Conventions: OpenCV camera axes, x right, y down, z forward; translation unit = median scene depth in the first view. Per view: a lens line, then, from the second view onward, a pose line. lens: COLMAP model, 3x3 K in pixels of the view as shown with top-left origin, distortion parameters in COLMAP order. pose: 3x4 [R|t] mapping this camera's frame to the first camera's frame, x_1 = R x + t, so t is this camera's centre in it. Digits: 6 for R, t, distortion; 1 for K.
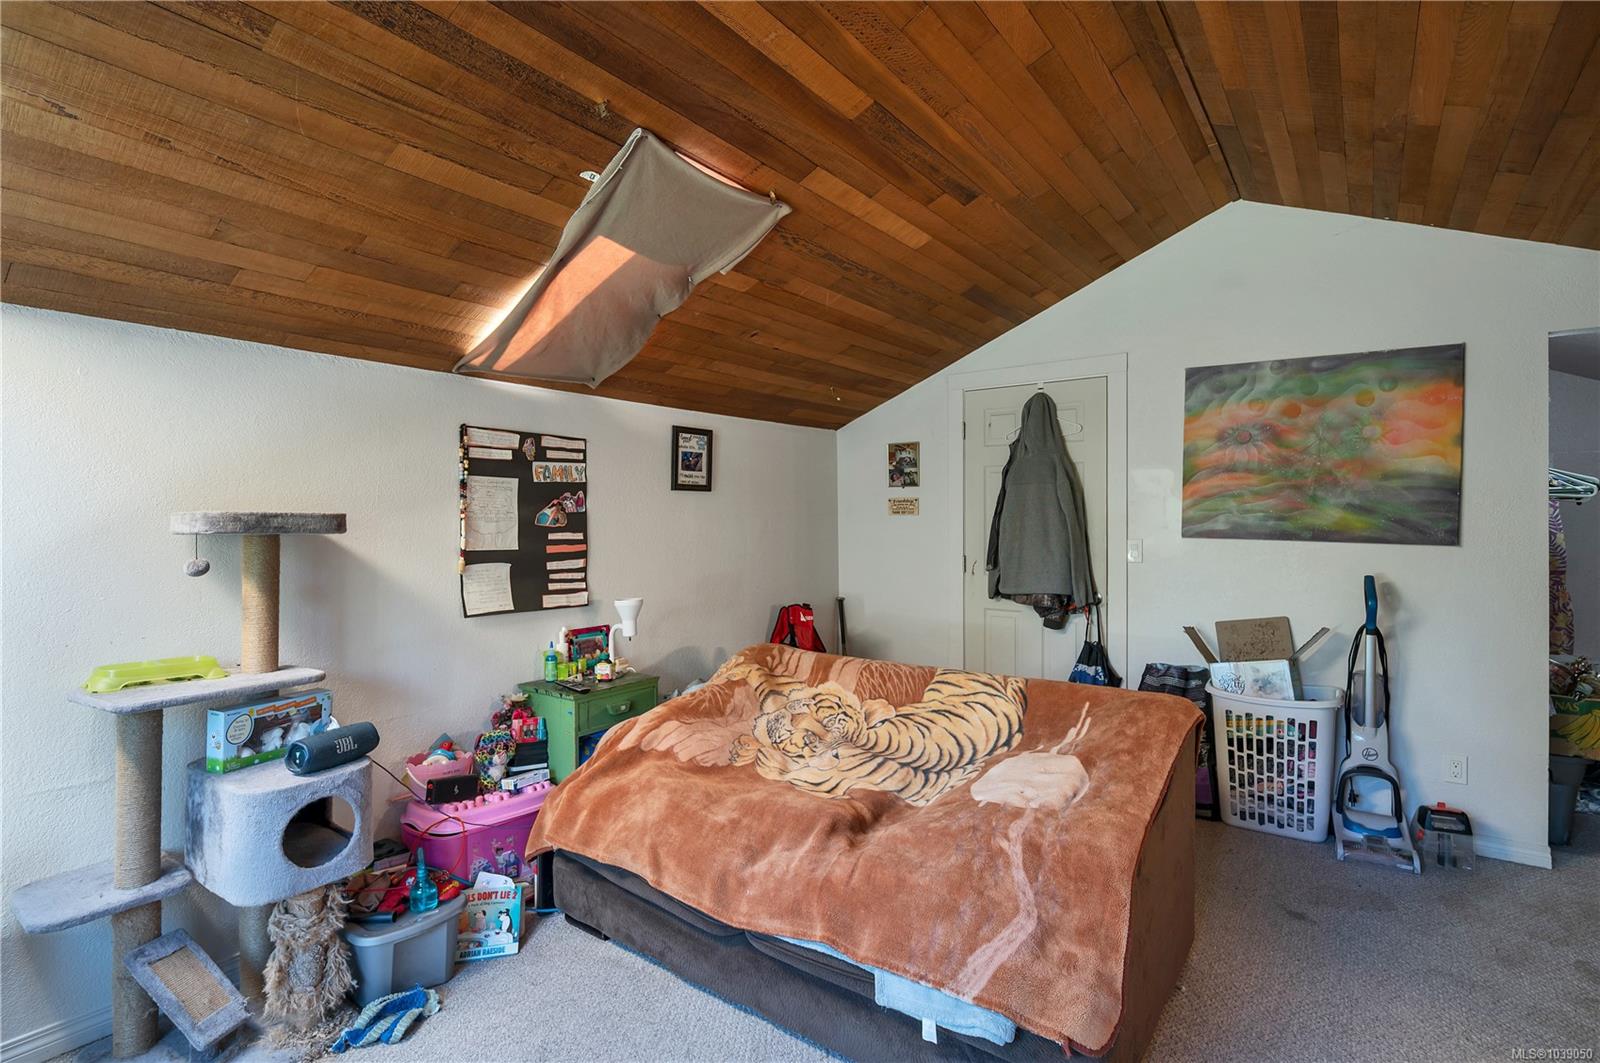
lens RADIAL K [[771.3, 0, 808.2], [0, 771.3, 522.3], [0, 0, 1]] dist [-0.005137, 0.000738]
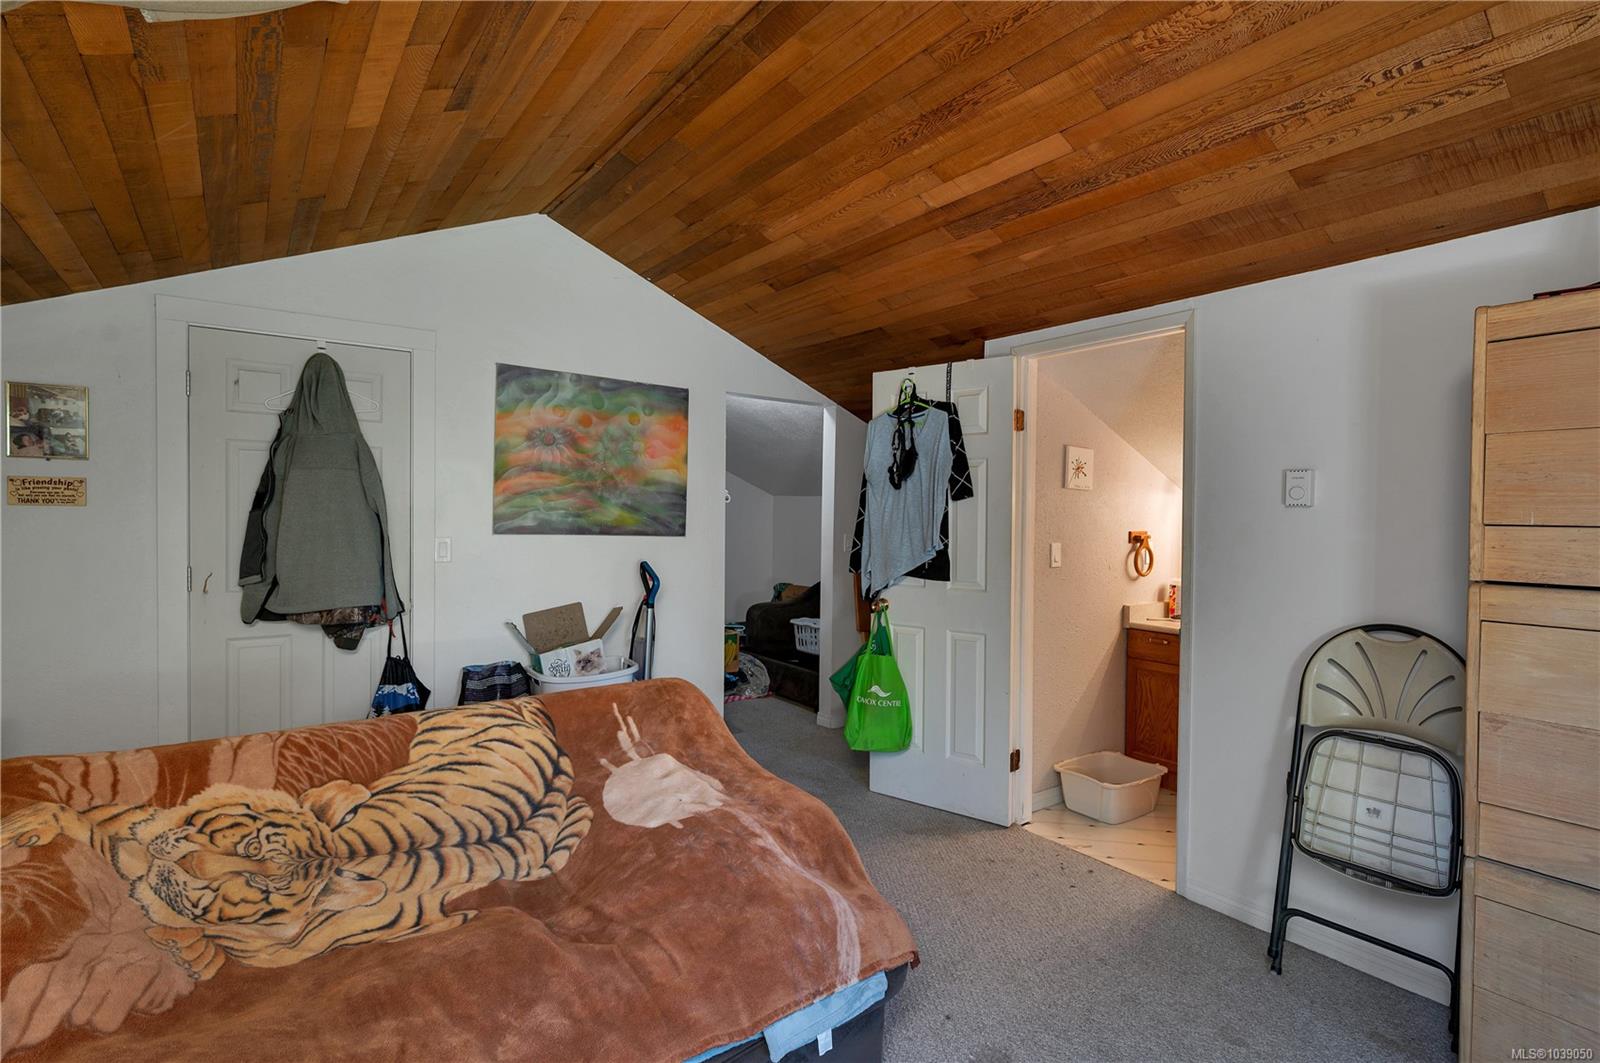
lens RADIAL K [[771.3, 0, 808.6], [0, 771.3, 532.0], [0, 0, 1]] dist [-0.005137, 0.000738]
pose [[0.290066, -0.015749, 0.956877, -0.377029], [-0.003099, 0.999844, 0.017396, -0.001525], [-0.957002, -0.008011, 0.289972, 0.361811]]
